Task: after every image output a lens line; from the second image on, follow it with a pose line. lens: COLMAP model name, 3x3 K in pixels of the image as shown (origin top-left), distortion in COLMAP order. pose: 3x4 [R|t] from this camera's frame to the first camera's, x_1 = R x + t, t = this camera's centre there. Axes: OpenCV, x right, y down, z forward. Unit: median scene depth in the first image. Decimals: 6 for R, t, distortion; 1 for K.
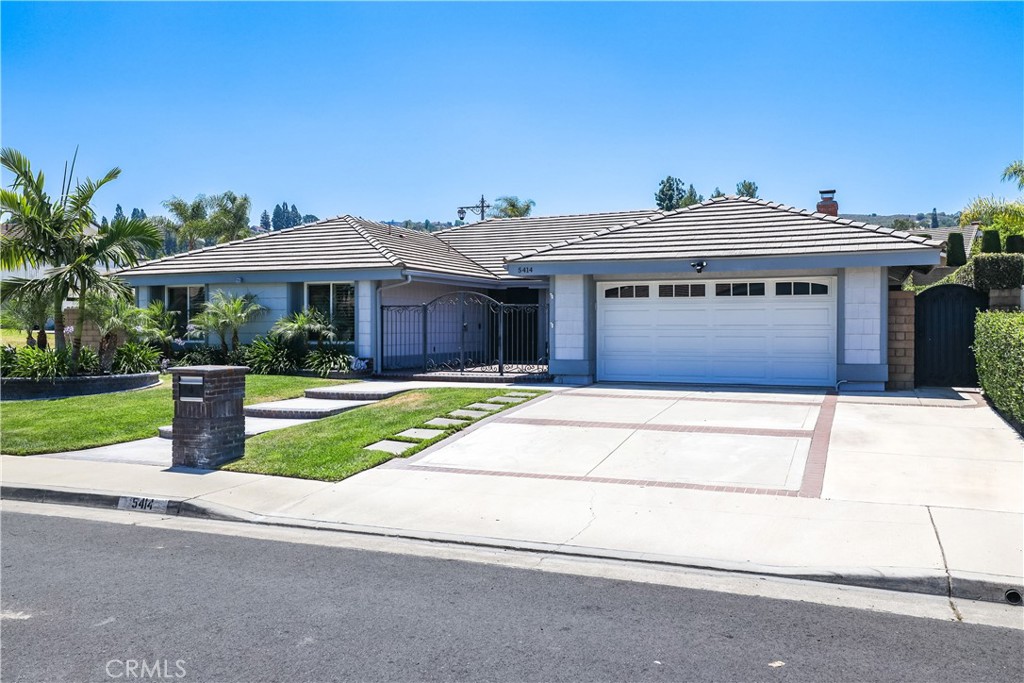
lens RADIAL K [[861.9, 0, 512.0], [0, 861.9, 341.5], [0, 0, 1]] dist [0.004727, 0.075981]
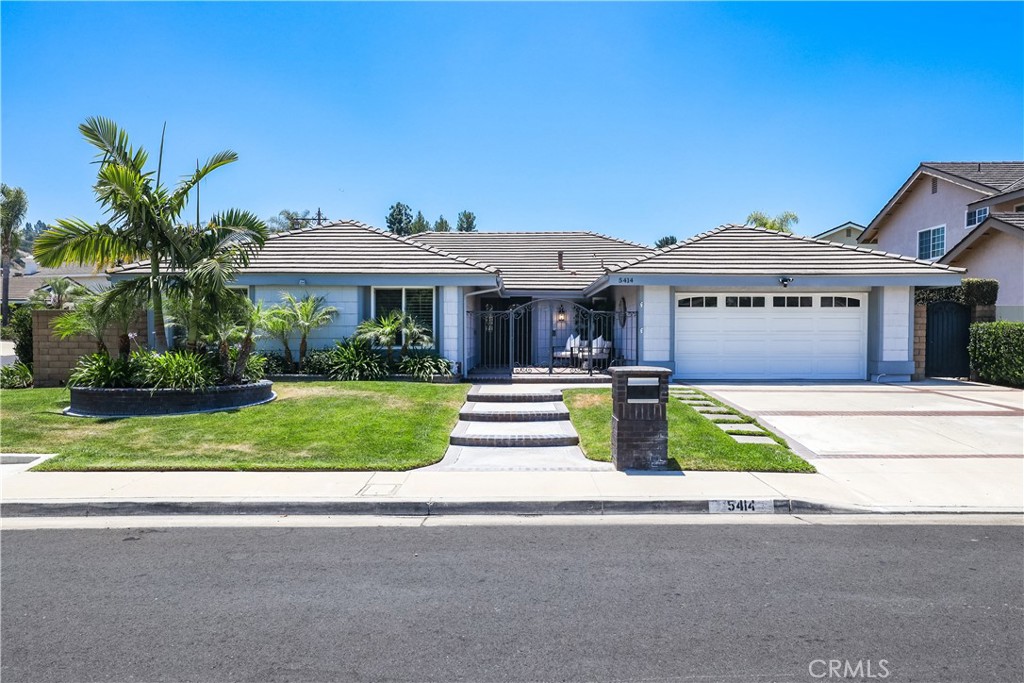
lens RADIAL K [[762.3, 0, 513.5], [0, 762.3, 370.8], [0, 0, 1]] dist [0.003161, 0.001868]
pose [[0.917842, -0.016085, 0.396619, -0.502599], [0.005377, 0.999591, 0.028097, 0.004588], [-0.396909, -0.023657, 0.917553, 0.157561]]
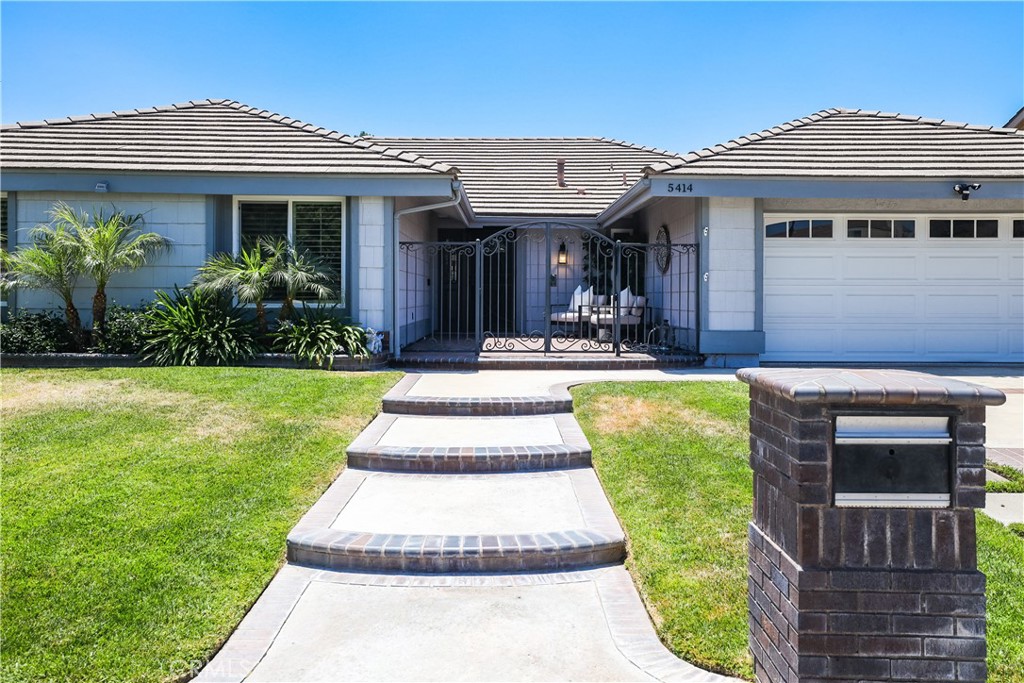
lens RADIAL K [[863.3, 0, 510.8], [0, 863.3, 310.5], [0, 0, 1]] dist [0.036161, 0.003579]
pose [[0.913350, -0.002911, 0.407165, -0.350696], [0.001750, 0.999993, 0.003224, 0.003645], [-0.407171, -0.002232, 0.913349, 0.473437]]
